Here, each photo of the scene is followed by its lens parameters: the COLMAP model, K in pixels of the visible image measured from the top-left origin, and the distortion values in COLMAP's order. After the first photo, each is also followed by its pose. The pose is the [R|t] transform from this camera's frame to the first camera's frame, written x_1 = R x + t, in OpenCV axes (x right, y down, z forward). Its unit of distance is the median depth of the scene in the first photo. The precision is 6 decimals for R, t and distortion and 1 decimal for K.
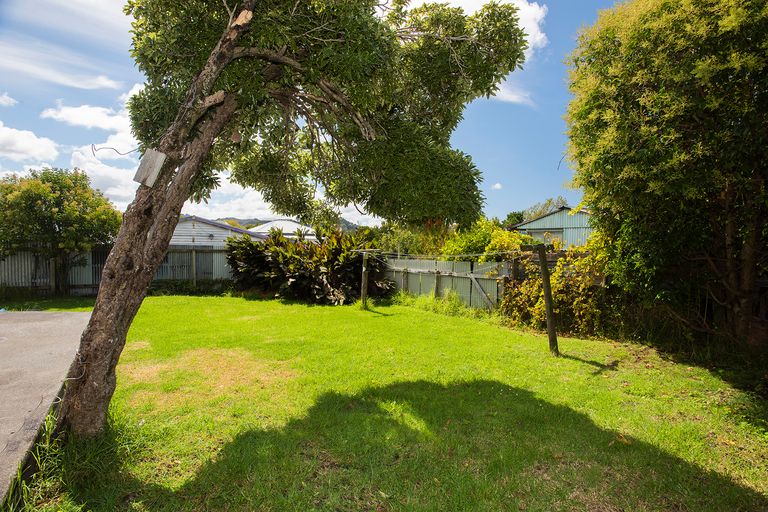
lens RADIAL K [[394.5, 0, 384.1], [0, 394.5, 258.6], [0, 0, 1]] dist [0.002637, 0.001047]
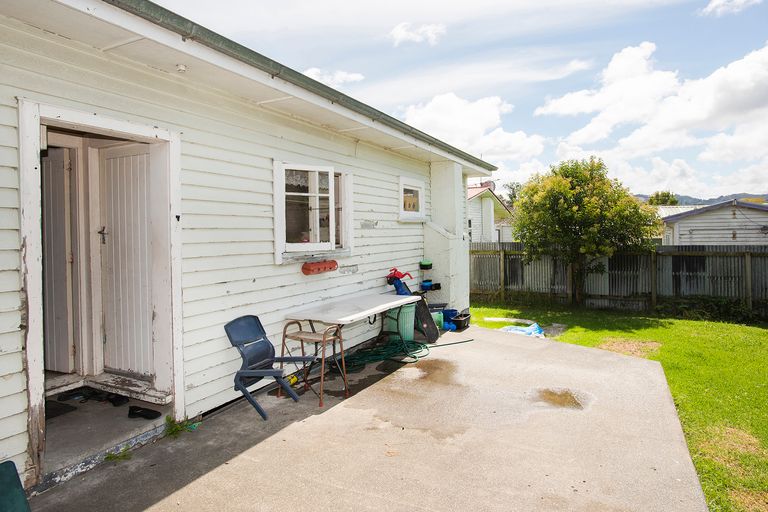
lens RADIAL K [[444.9, 0, 384.1], [0, 444.9, 252.0], [0, 0, 1]] dist [0.004624, 0.001716]
pose [[0.523875, 0.019590, -0.851570, -0.204512], [-0.008699, 0.999806, 0.017648, -0.038685], [0.851751, -0.001838, 0.523944, 0.121019]]
